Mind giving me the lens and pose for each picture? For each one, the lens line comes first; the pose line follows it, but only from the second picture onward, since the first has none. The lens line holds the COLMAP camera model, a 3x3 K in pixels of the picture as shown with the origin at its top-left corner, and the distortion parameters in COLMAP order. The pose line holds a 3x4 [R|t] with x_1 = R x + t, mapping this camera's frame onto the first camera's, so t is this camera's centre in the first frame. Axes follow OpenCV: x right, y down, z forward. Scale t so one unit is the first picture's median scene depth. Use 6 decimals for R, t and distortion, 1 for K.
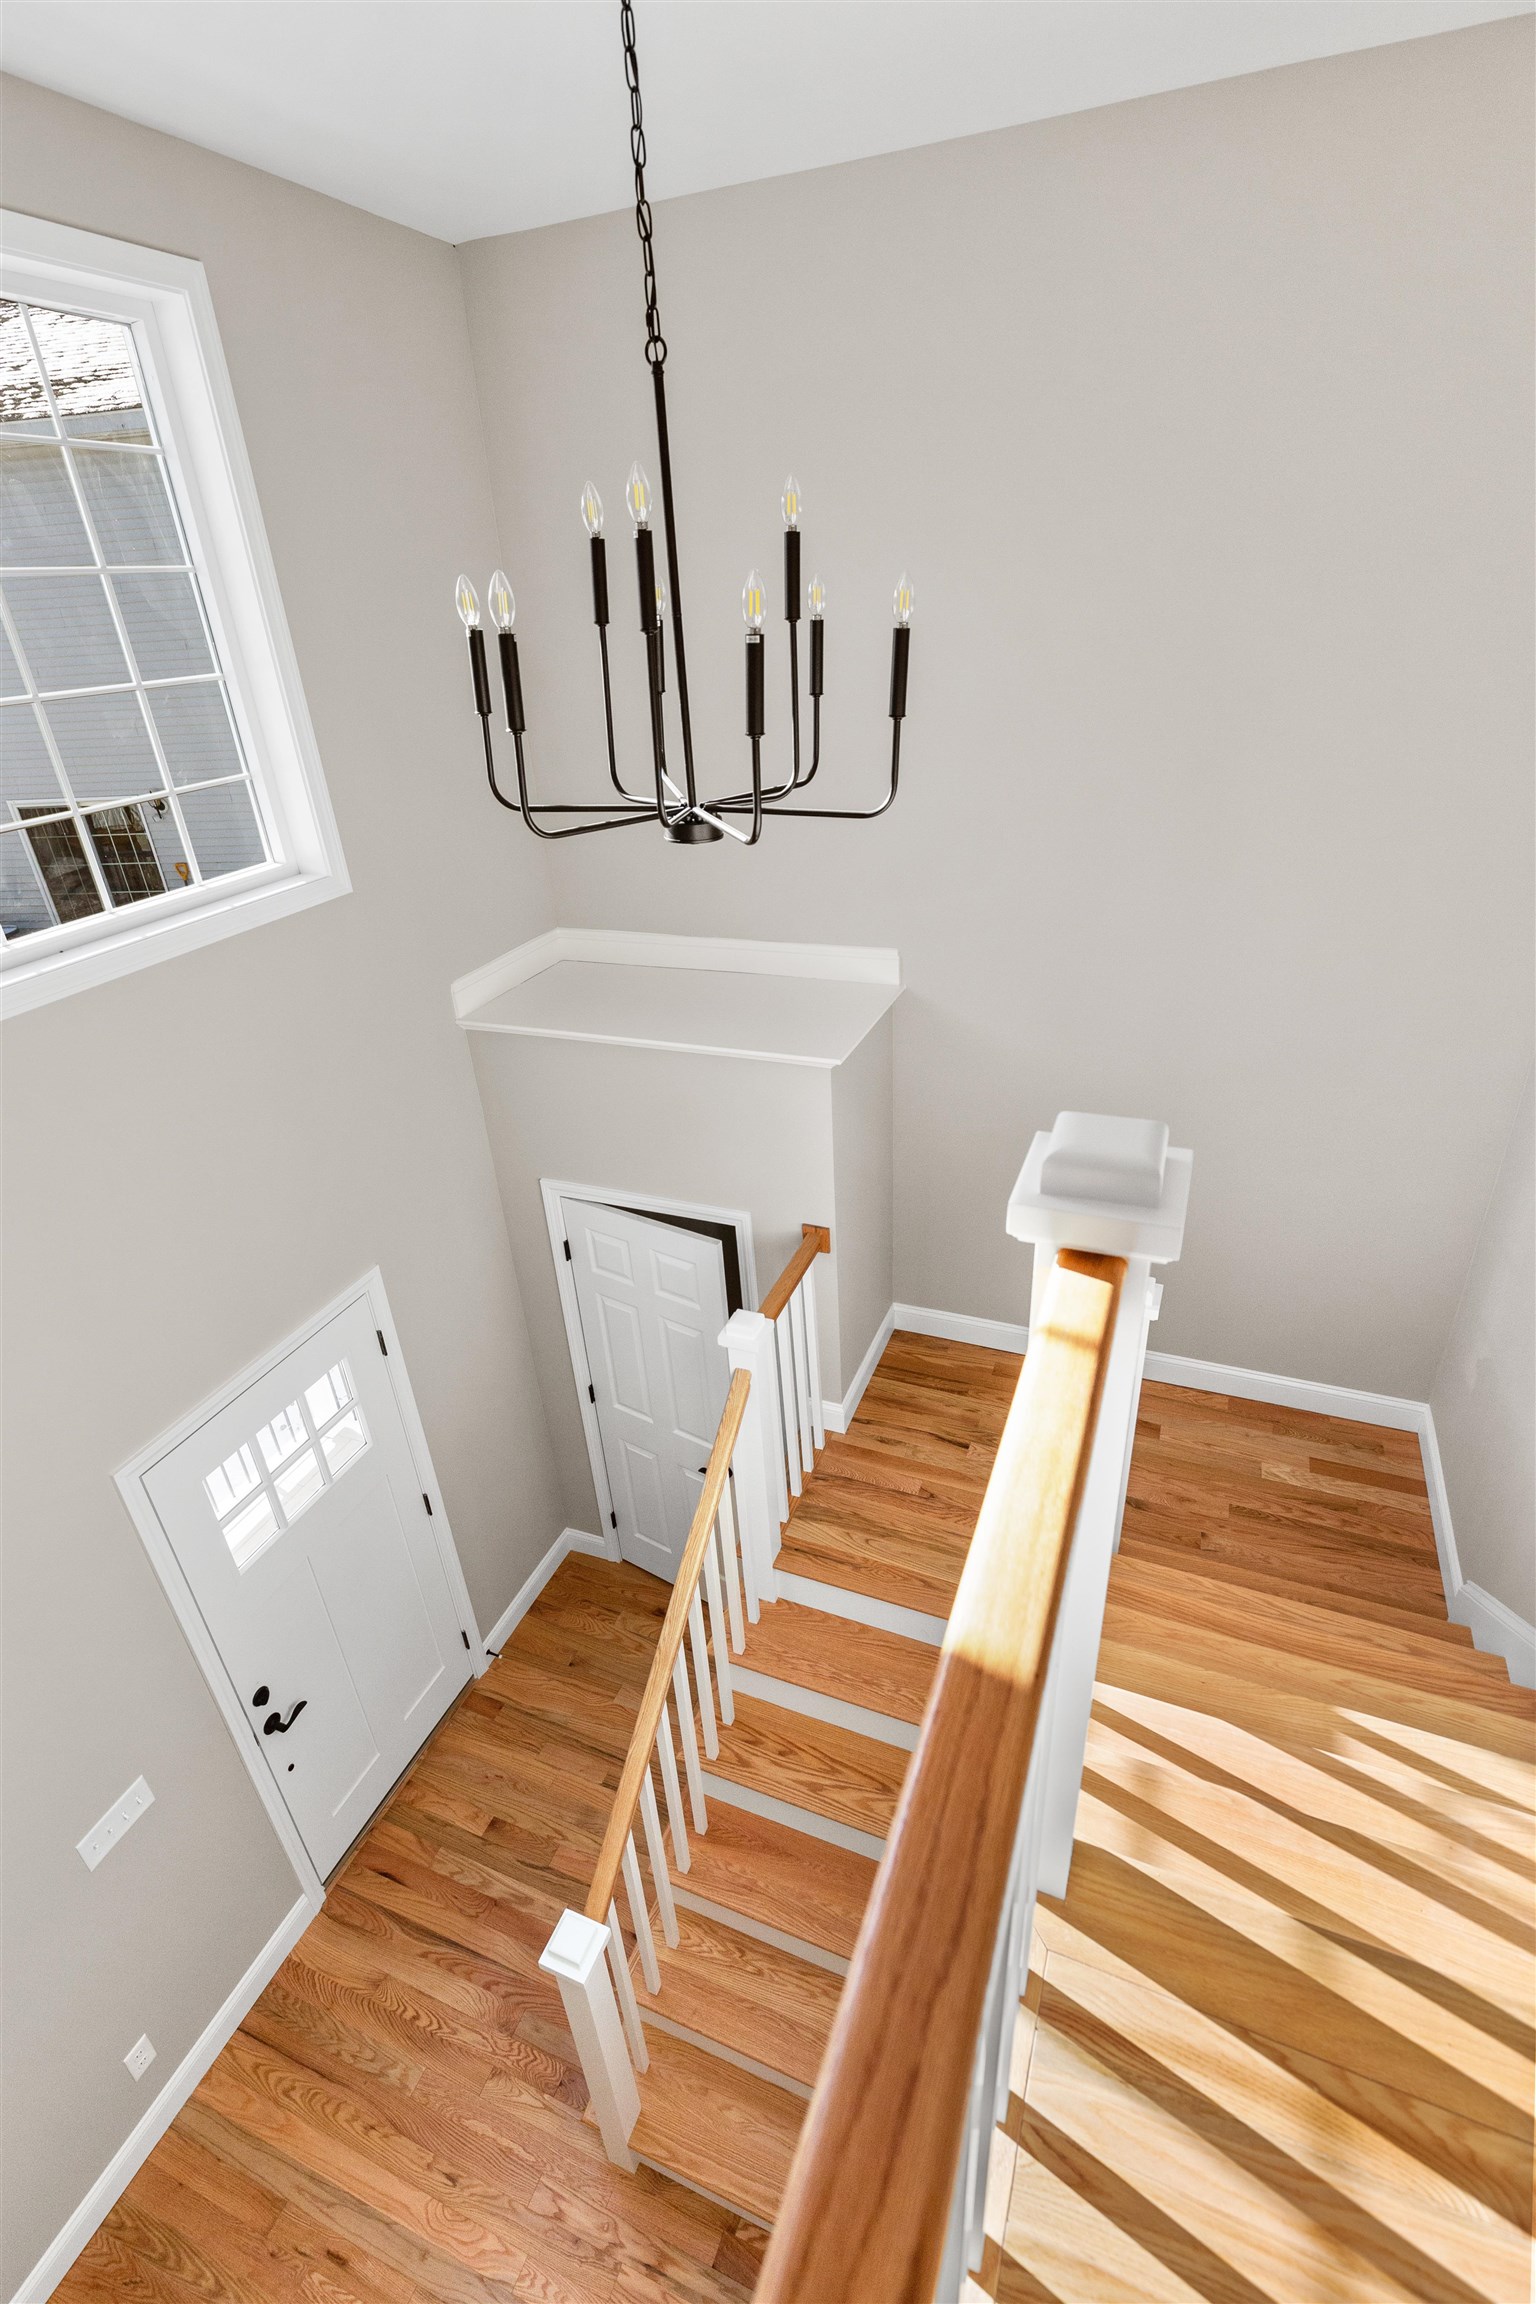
lens RADIAL K [[1057.8, 0, 733.1], [0, 1057.8, 1161.7], [0, 0, 1]] dist [0.008776, -0.001789]
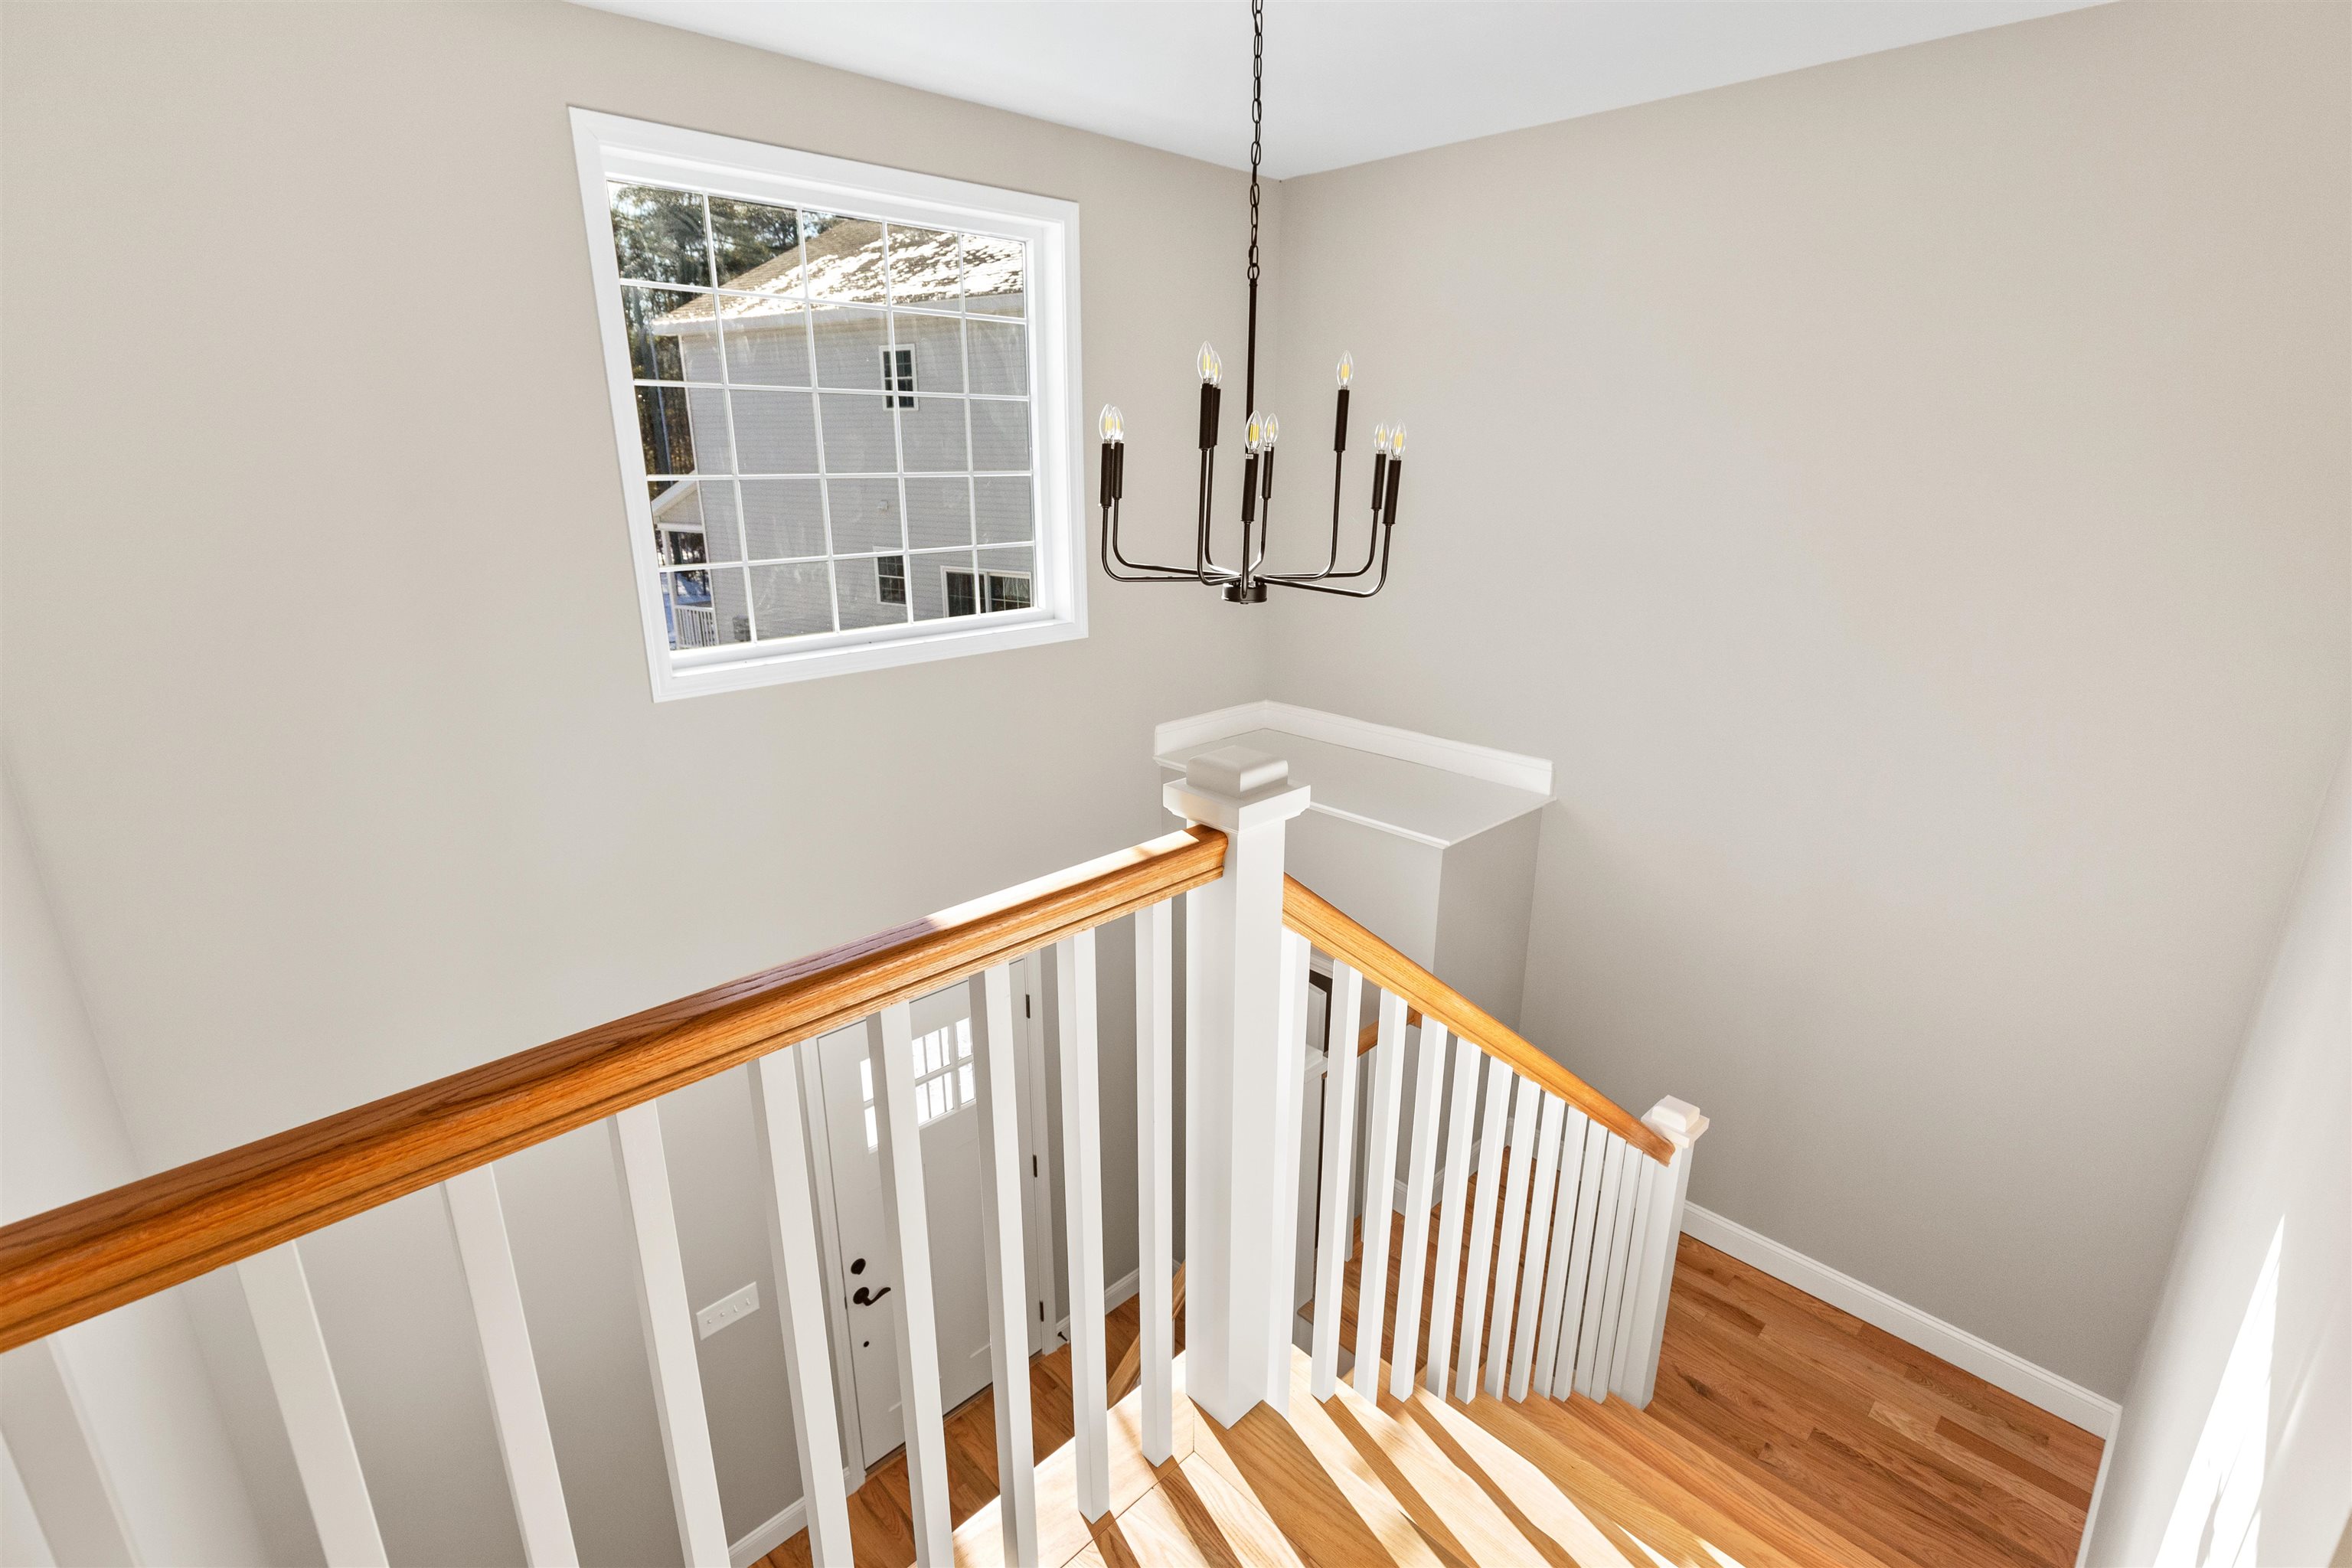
lens RADIAL K [[1079.8, 0, 1152.0], [0, 1079.8, 797.0], [0, 0, 1]] dist [0.008776, -0.001789]
pose [[0.911689, 0.182168, -0.368290, 0.214128], [-0.241547, 0.962721, -0.121749, 0.065029], [0.332382, 0.199956, 0.921705, -0.121732]]
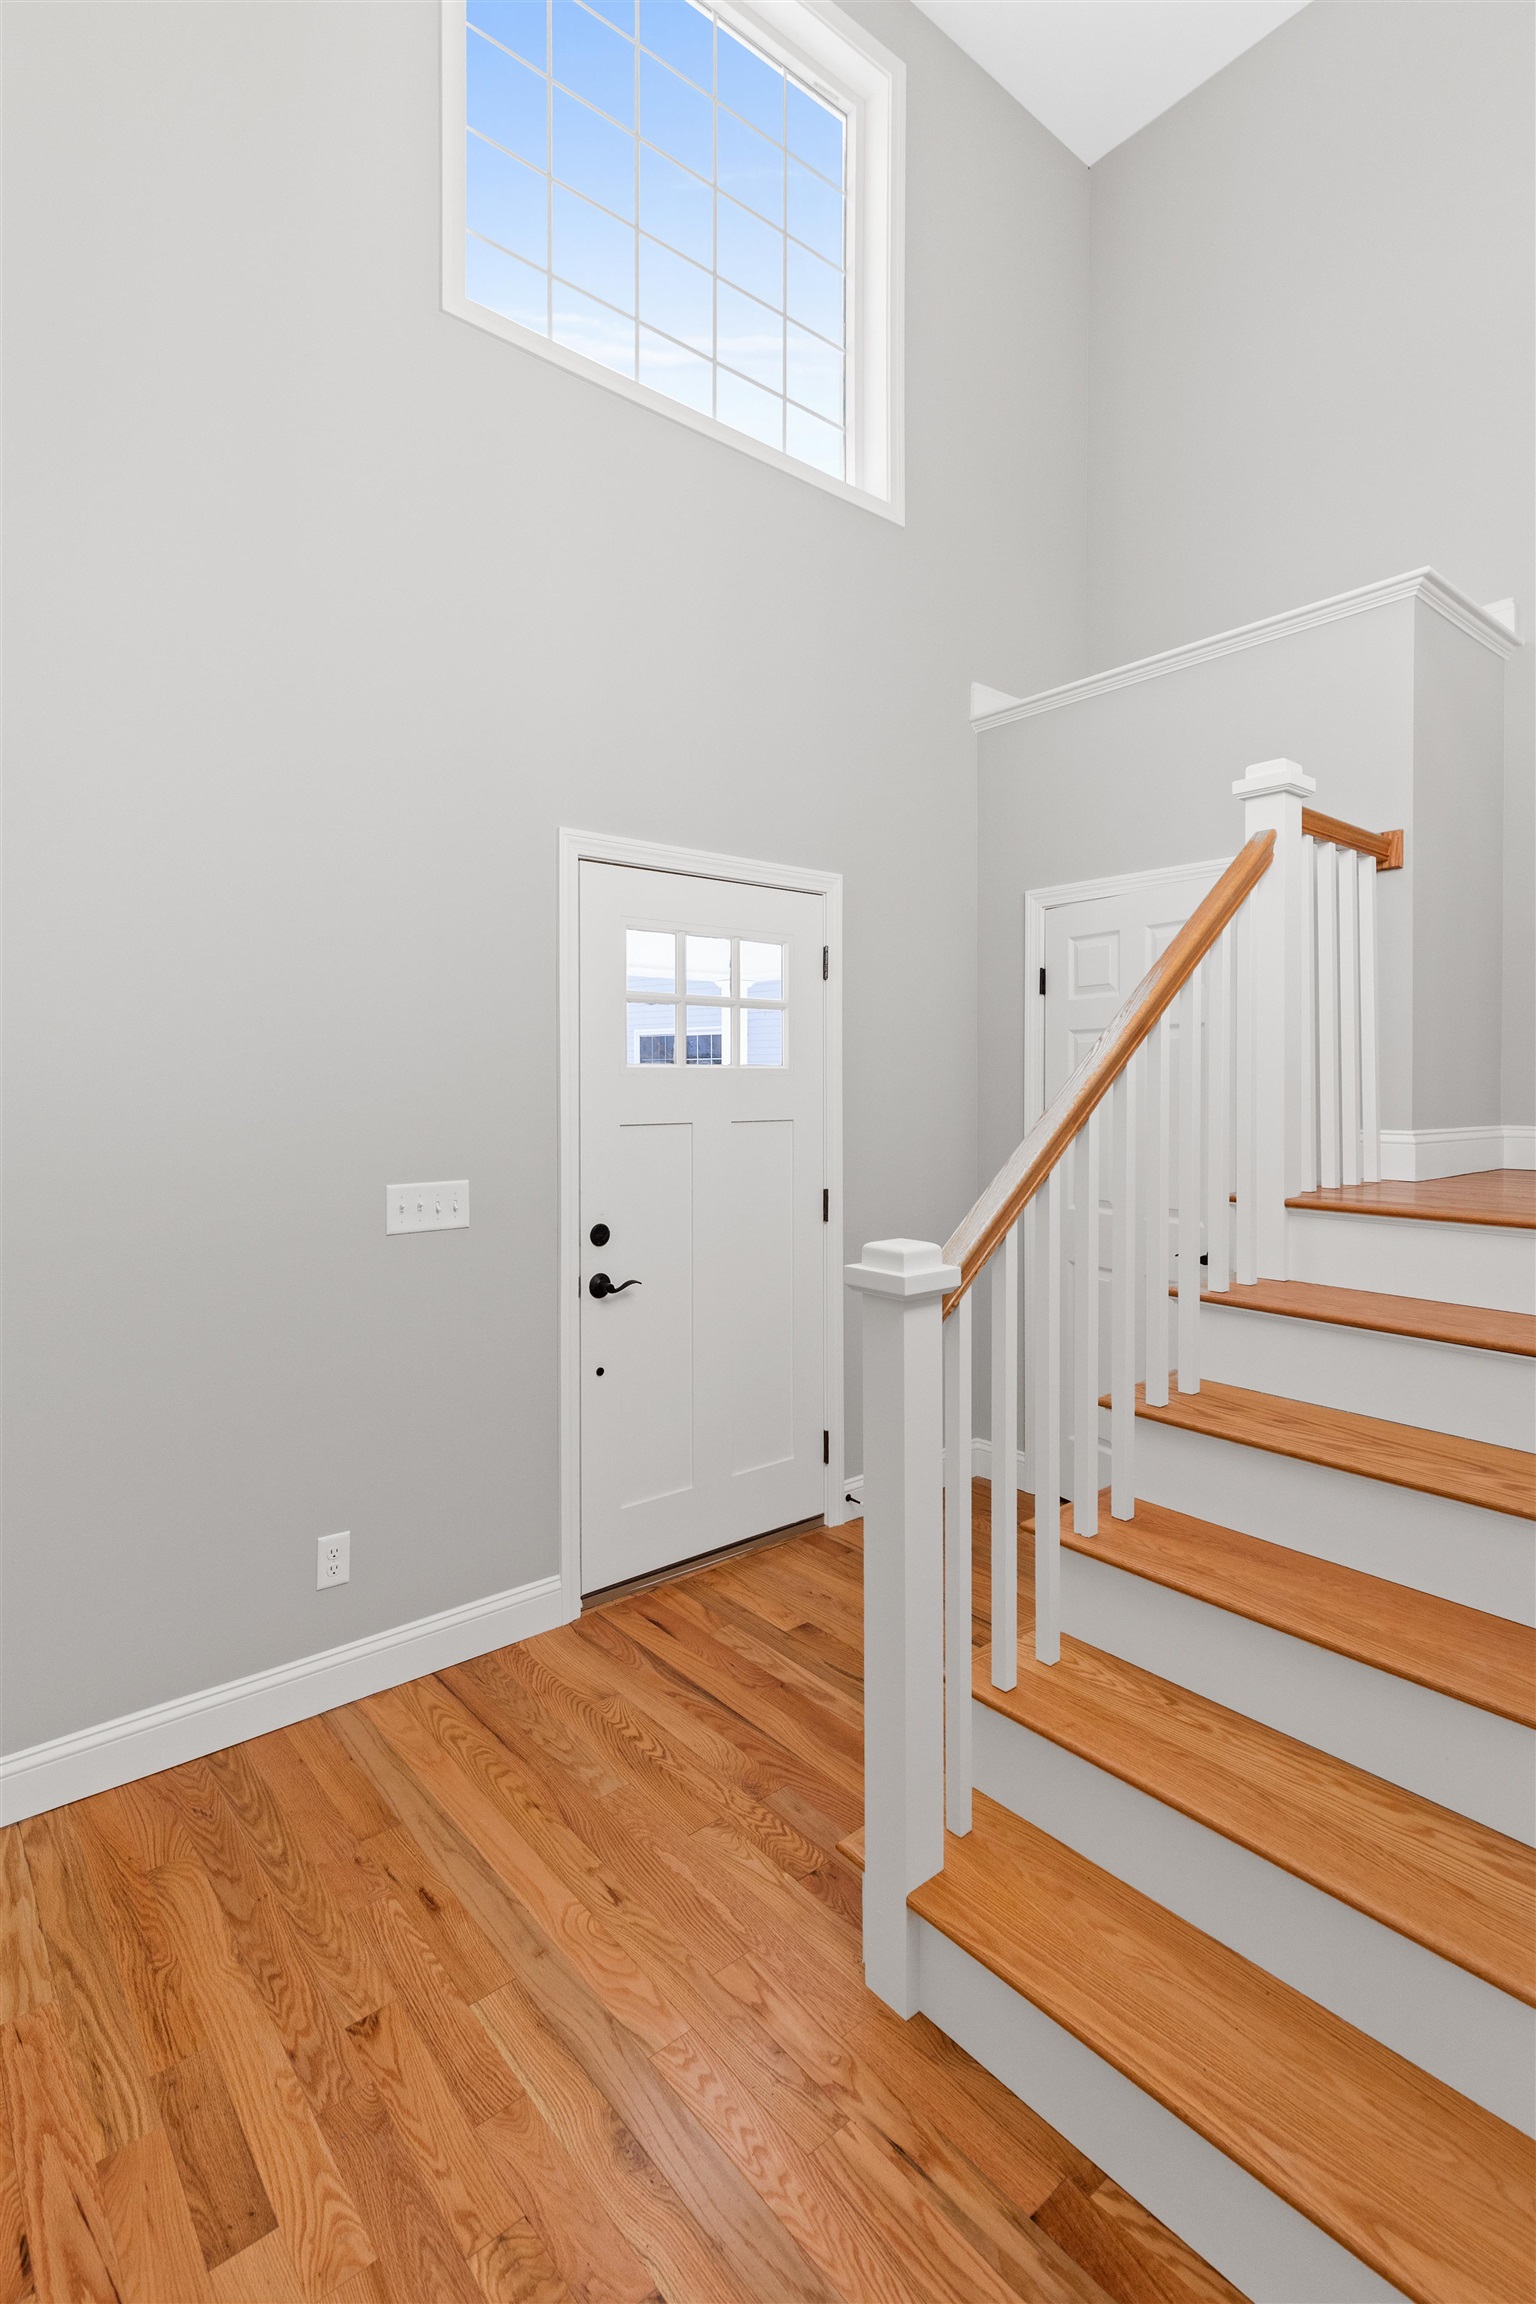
lens RADIAL K [[1057.8, 0, 732.7], [0, 1057.8, 1140.4], [0, 0, 1]] dist [0.008776, -0.001789]
pose [[0.883025, 0.079582, -0.462530, 0.038223], [-0.271438, 0.890569, -0.364978, 0.732665], [0.382869, 0.447833, 0.807996, 0.325759]]
